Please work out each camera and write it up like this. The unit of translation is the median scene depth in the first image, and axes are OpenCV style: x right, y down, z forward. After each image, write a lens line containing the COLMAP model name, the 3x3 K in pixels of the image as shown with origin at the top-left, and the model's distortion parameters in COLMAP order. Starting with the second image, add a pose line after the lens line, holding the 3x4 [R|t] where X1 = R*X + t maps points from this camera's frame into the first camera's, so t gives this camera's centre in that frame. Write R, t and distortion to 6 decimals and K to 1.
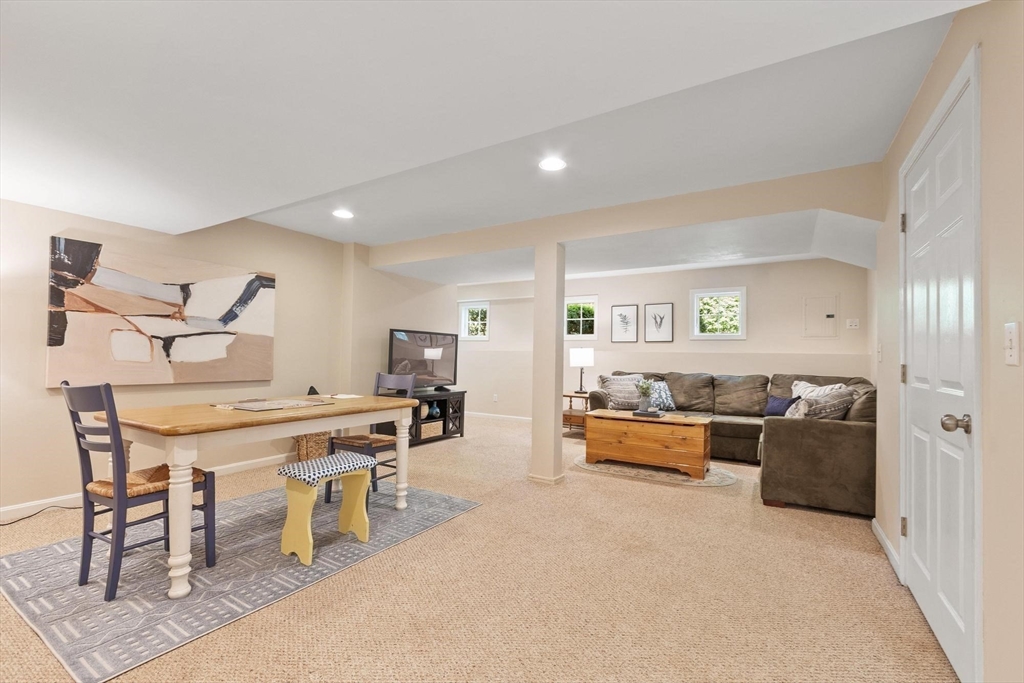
lens RADIAL K [[445.9, 0, 510.2], [0, 445.9, 343.7], [0, 0, 1]] dist [0.000286, -0.000432]
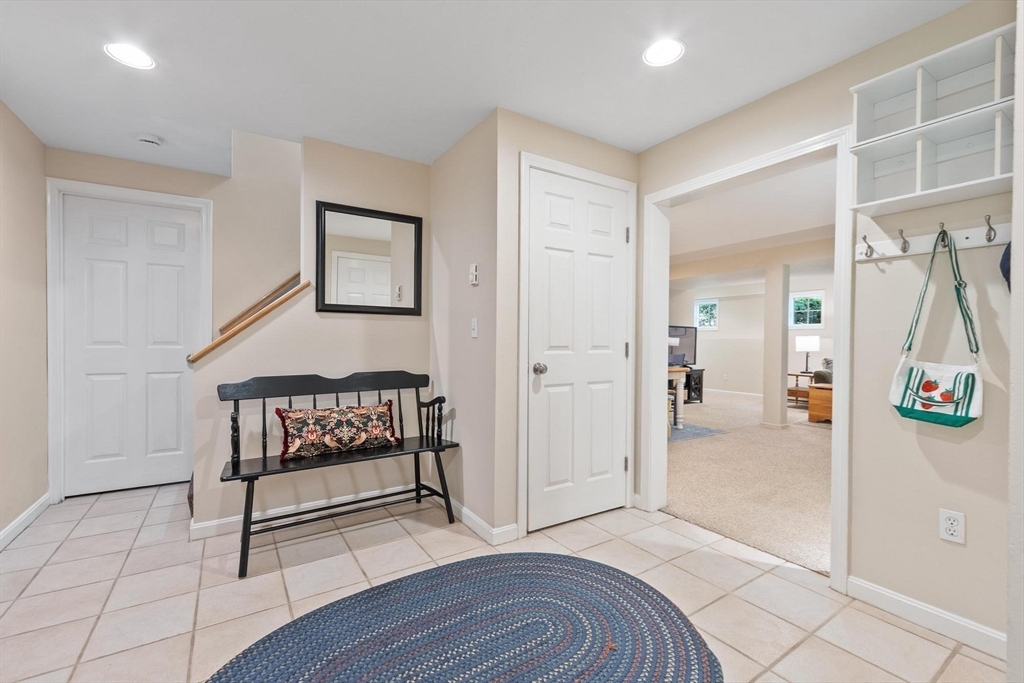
lens RADIAL K [[445.9, 0, 515.1], [0, 445.9, 349.0], [0, 0, 1]] dist [0.000286, -0.000432]
pose [[0.905313, -0.002153, -0.424739, -0.043584], [0.017123, 0.999359, 0.031433, -0.006298], [0.424399, -0.035729, 0.904770, -0.437556]]
